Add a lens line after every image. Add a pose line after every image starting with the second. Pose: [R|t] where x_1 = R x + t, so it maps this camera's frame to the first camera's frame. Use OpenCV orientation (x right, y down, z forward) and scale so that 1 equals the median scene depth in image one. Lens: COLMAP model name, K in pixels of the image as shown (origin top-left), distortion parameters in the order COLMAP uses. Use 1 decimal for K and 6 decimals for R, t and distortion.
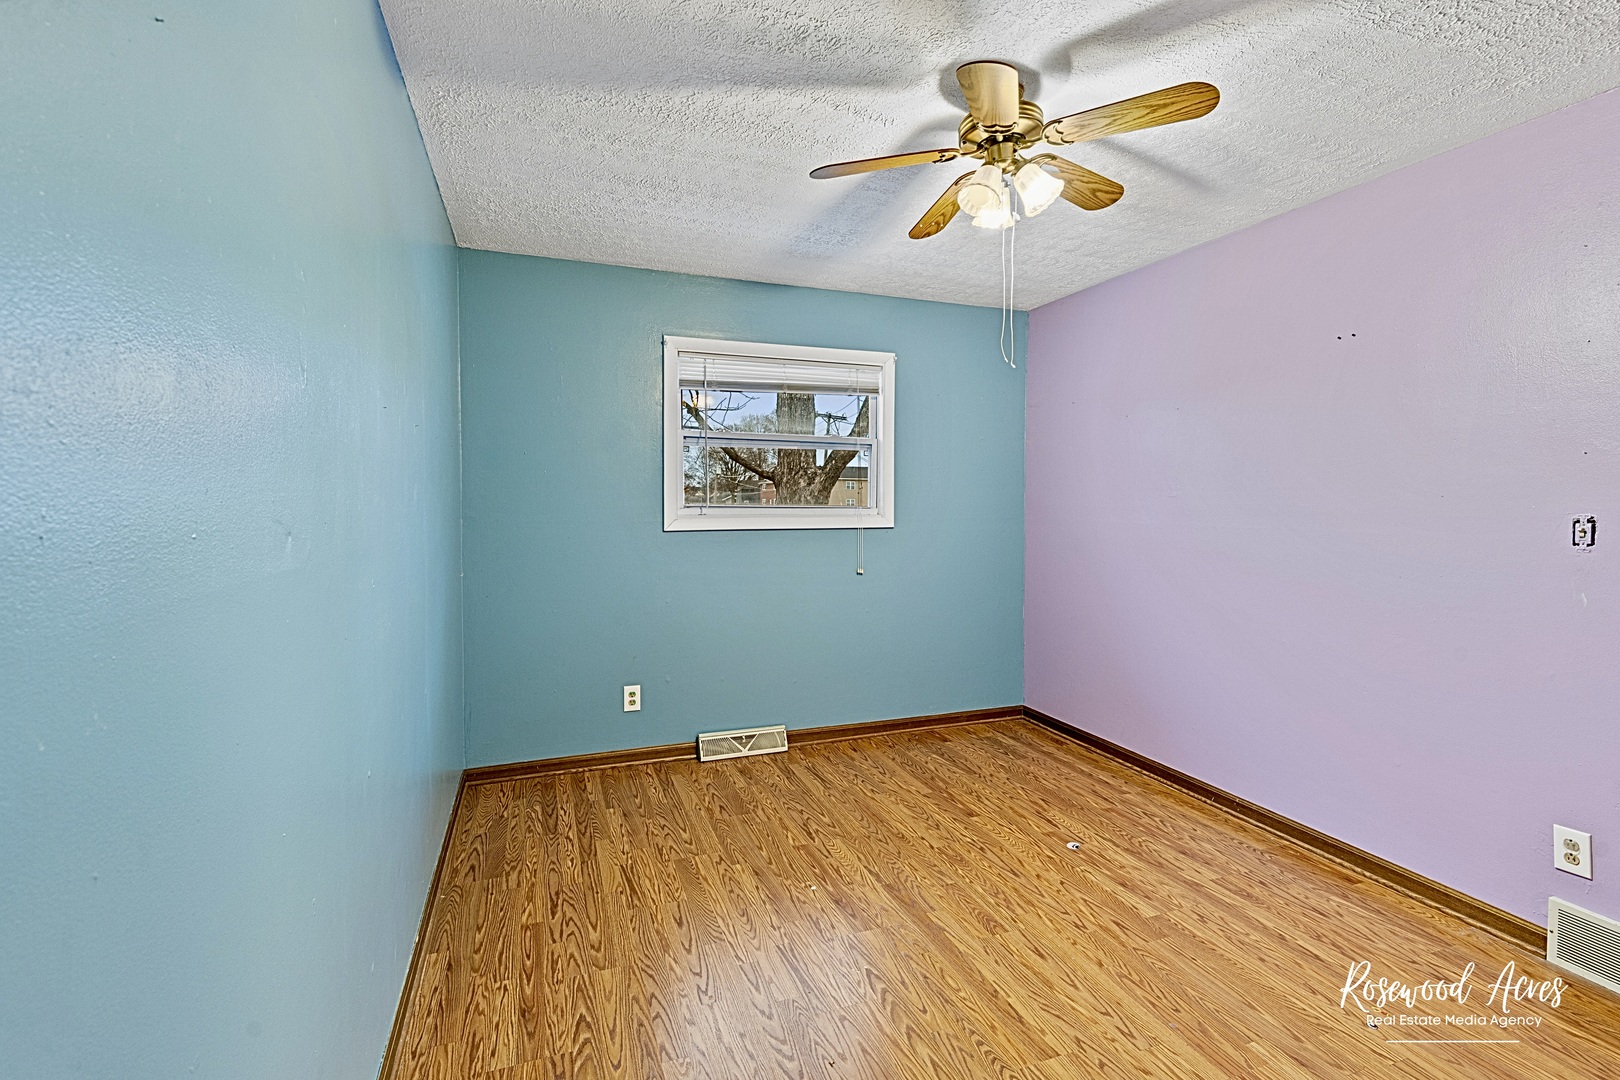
lens RADIAL K [[732.0, 0, 805.3], [0, 732.0, 544.3], [0, 0, 1]] dist [0.000993, 0.000028]
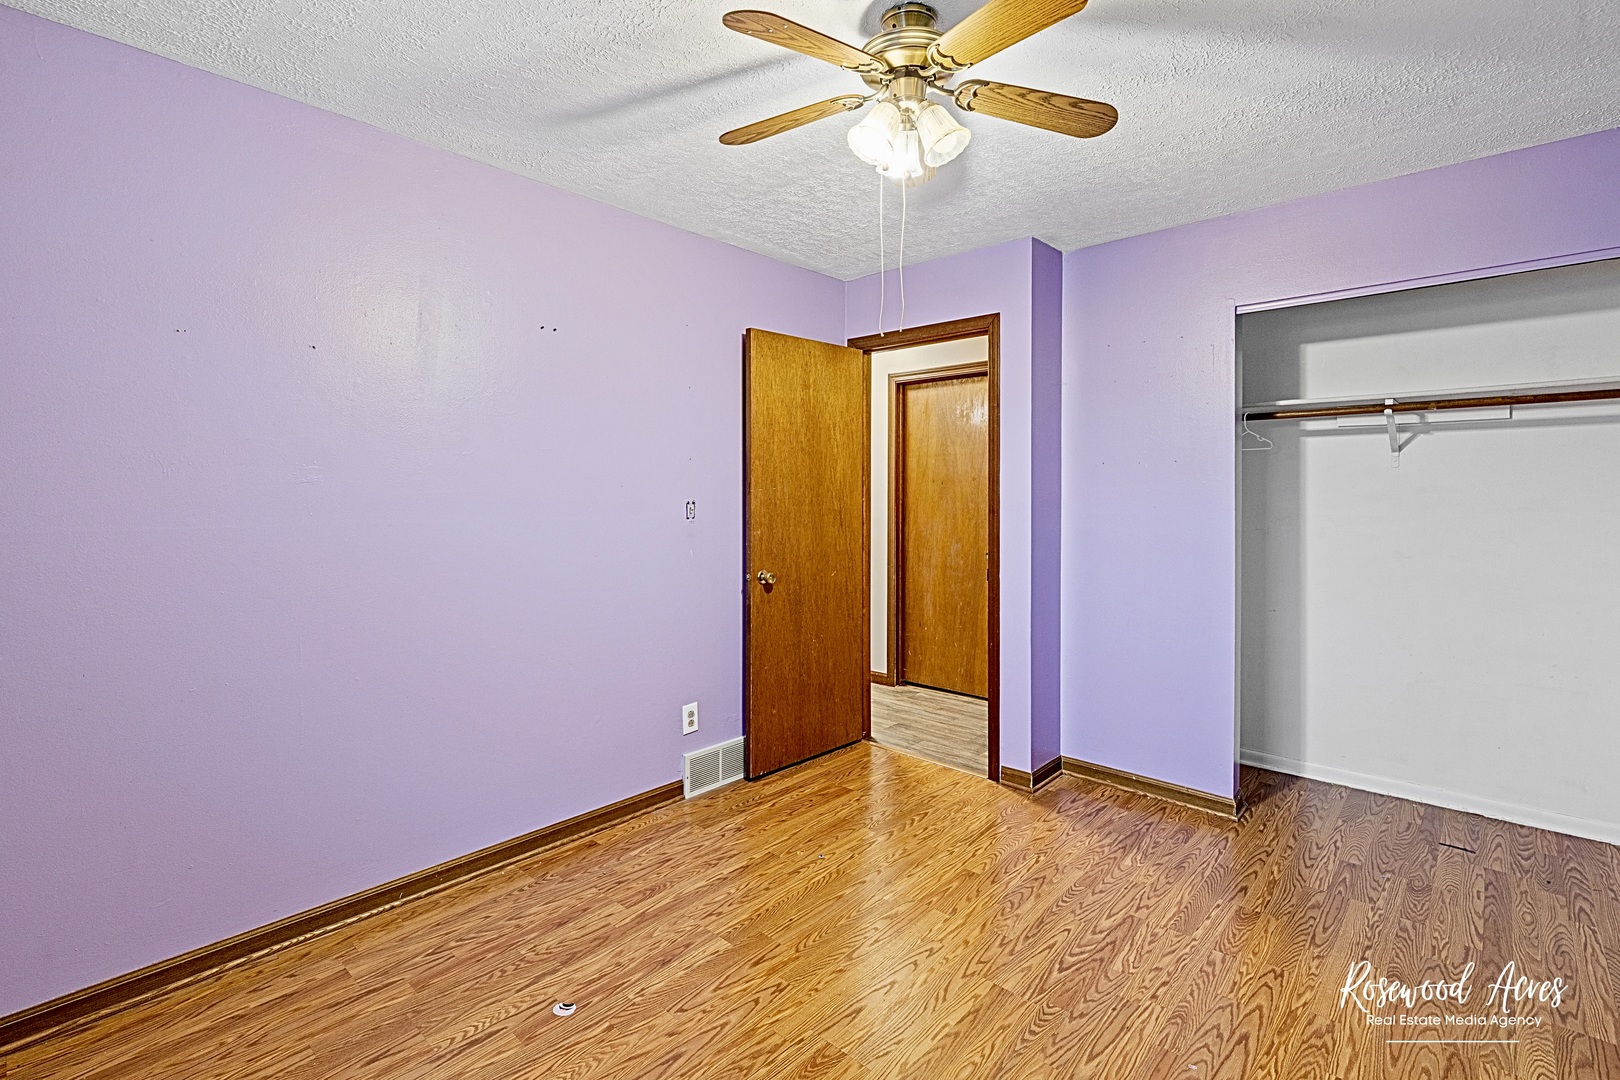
lens RADIAL K [[744.8, 0, 810.4], [0, 744.8, 504.6], [0, 0, 1]] dist [0.001843, -0.000386]
pose [[-0.454215, -0.021639, 0.890629, -0.441888], [0.053188, 0.997263, 0.051356, -0.093120], [-0.889303, 0.070697, -0.451821, 1.436716]]
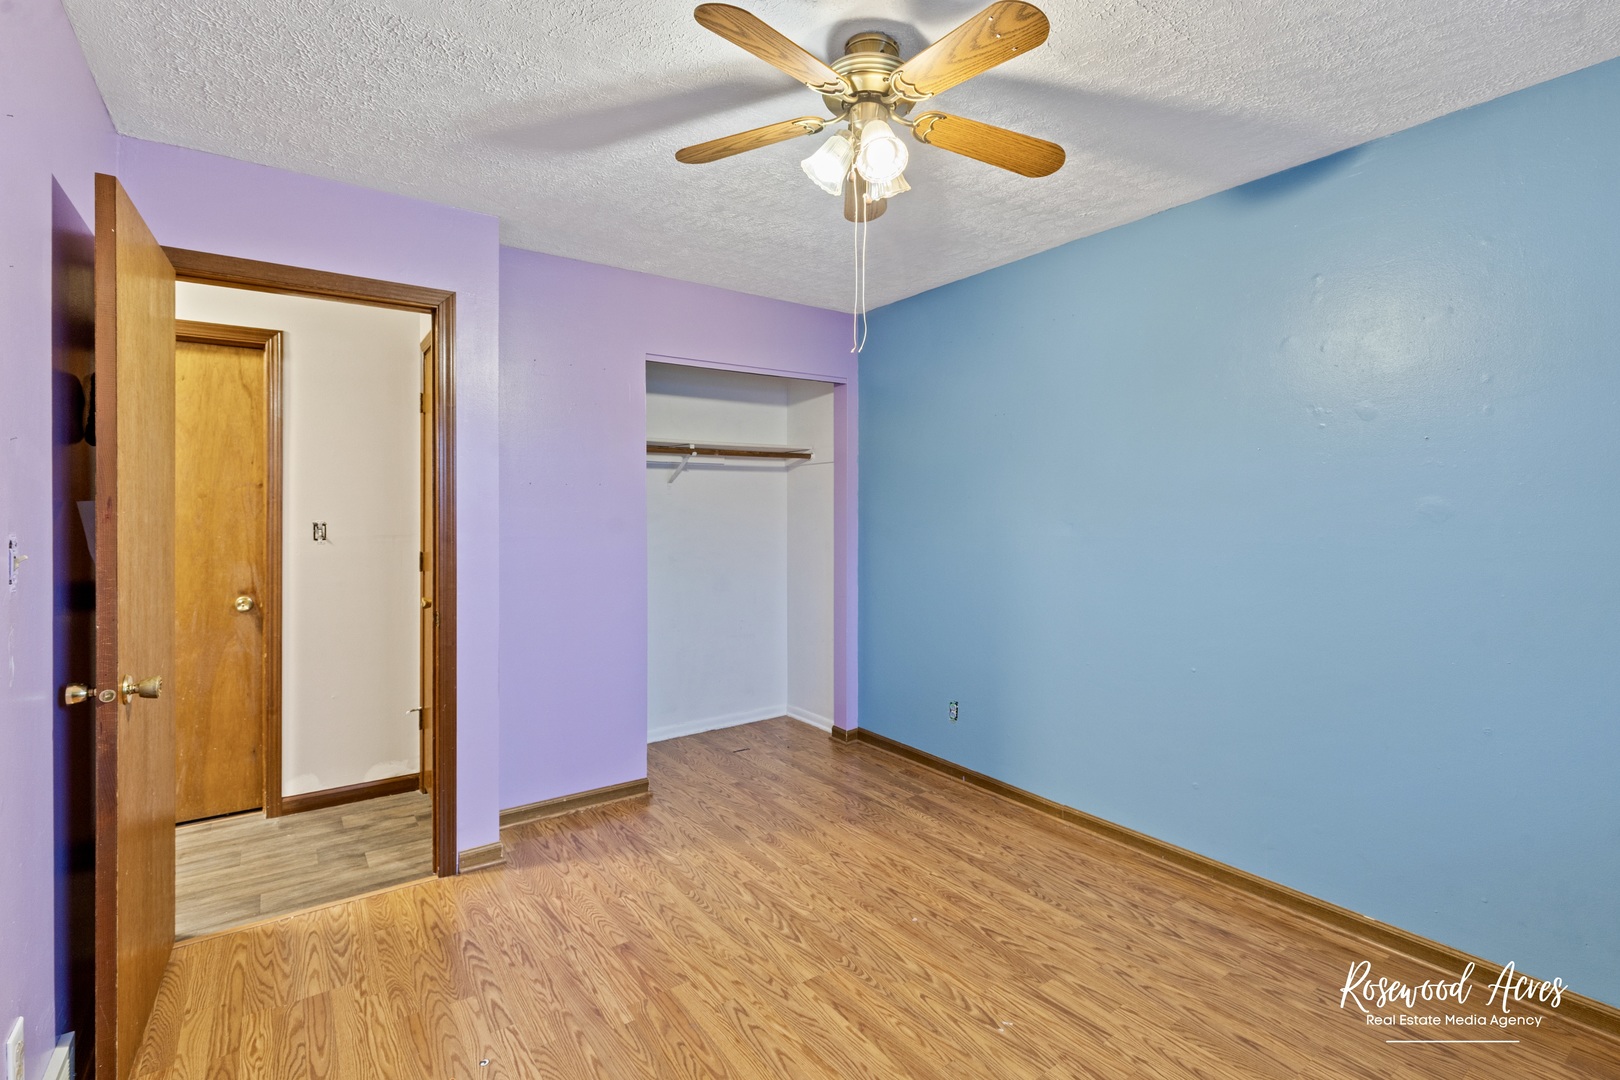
lens RADIAL K [[744.8, 0, 810.4], [0, 744.8, 504.6], [0, 0, 1]] dist [0.001843, -0.000386]
pose [[-0.963680, -0.003603, -0.267036, 0.551556], [-0.017841, 0.998544, 0.050911, -0.110312], [0.266464, 0.053826, -0.962341, 1.770484]]
